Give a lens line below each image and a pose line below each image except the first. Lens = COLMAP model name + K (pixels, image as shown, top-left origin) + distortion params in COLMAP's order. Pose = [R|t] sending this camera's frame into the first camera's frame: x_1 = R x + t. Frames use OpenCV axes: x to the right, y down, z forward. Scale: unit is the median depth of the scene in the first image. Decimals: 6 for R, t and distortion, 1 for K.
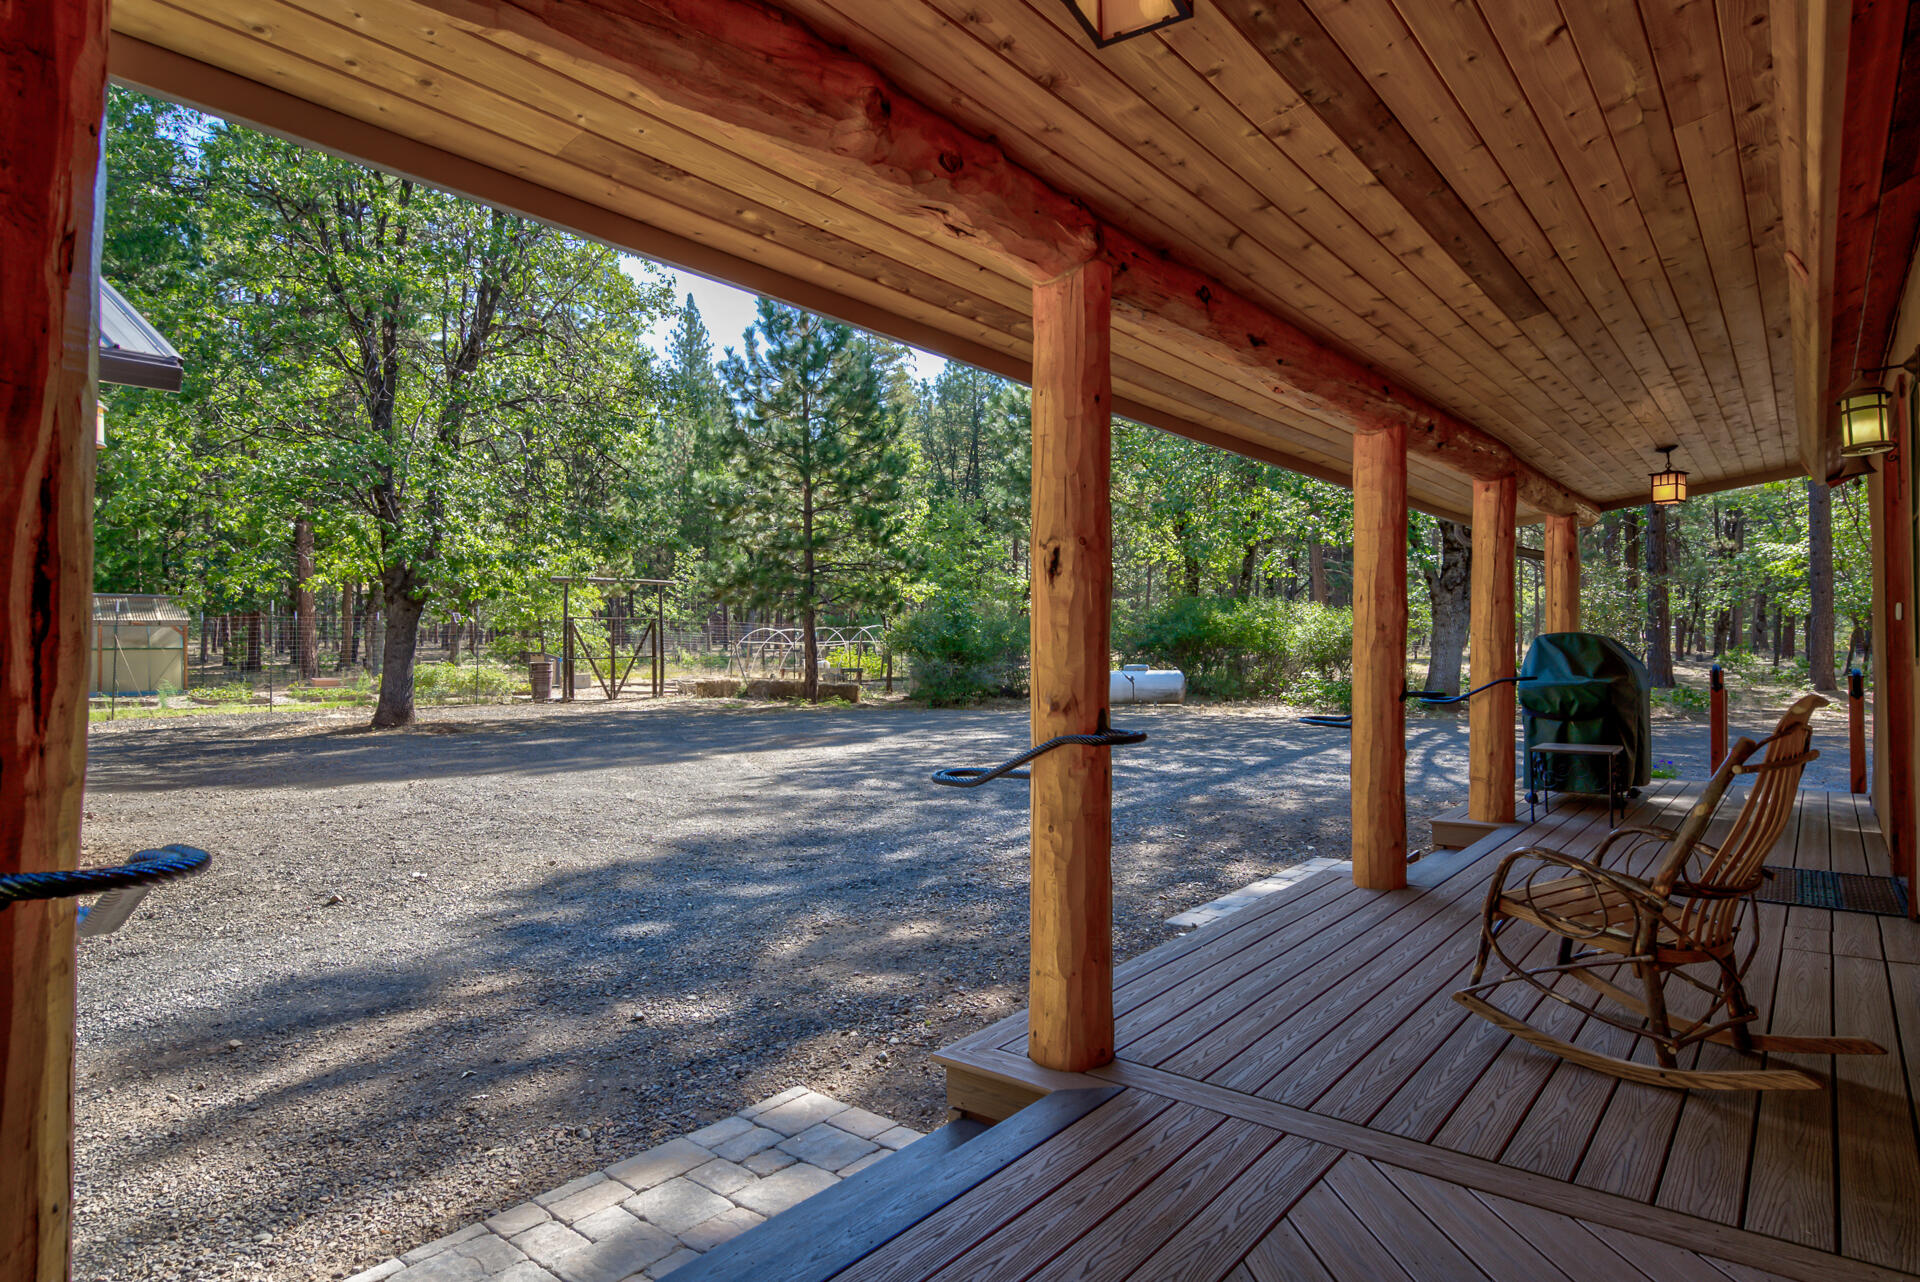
lens RADIAL K [[1036.8, 0, 965.0], [0, 1036.8, 636.8], [0, 0, 1]] dist [0.011031, -0.003340]
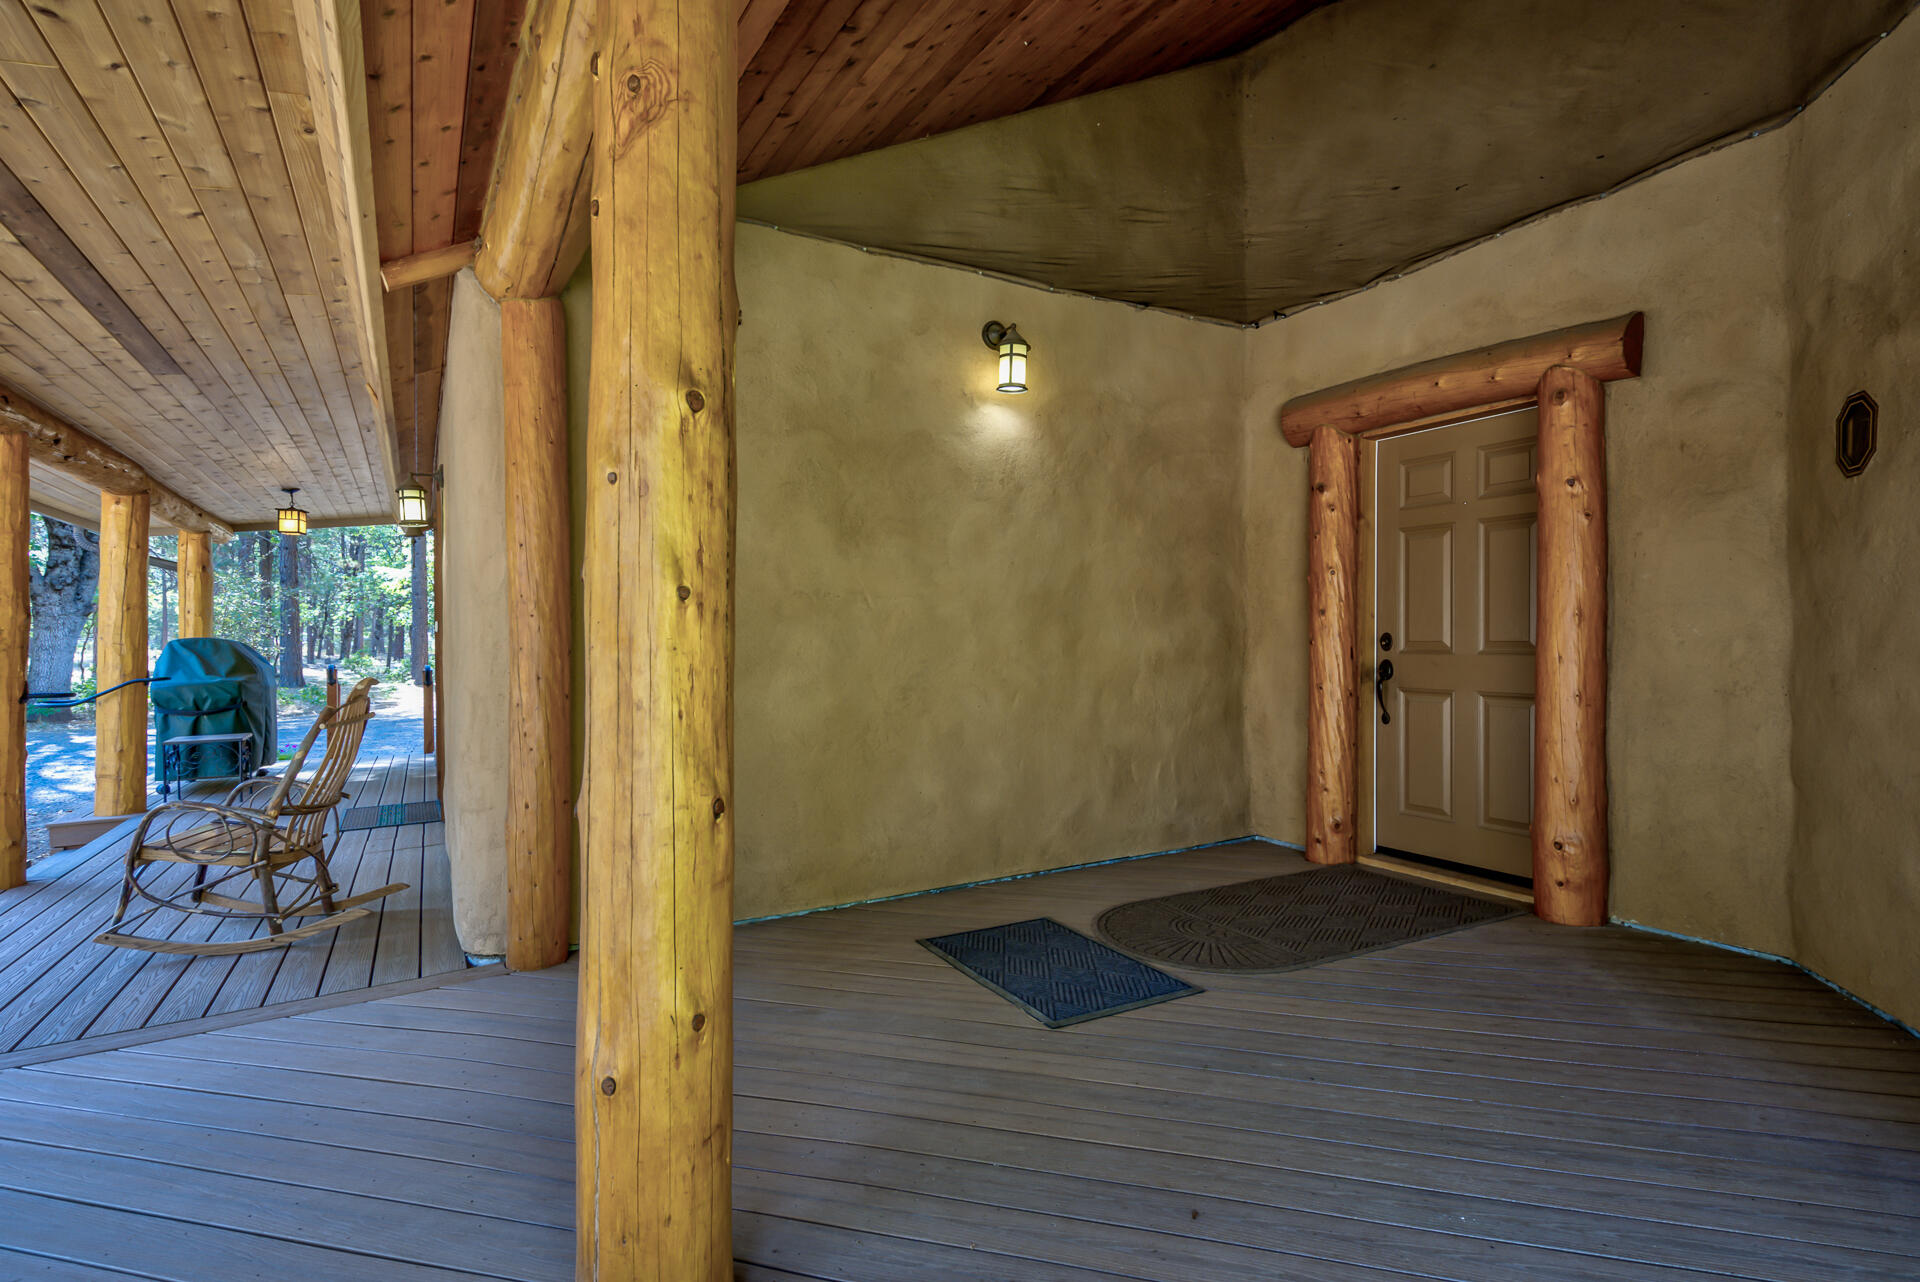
lens RADIAL K [[927.0, 0, 954.1], [0, 927.0, 645.7], [0, 0, 1]] dist [0.008457, -0.002948]
pose [[0.356632, 0.001800, 0.934243, -0.126289], [-0.004903, 0.999988, -0.000055, 0.000588], [-0.934232, -0.004561, 0.356636, -0.213577]]
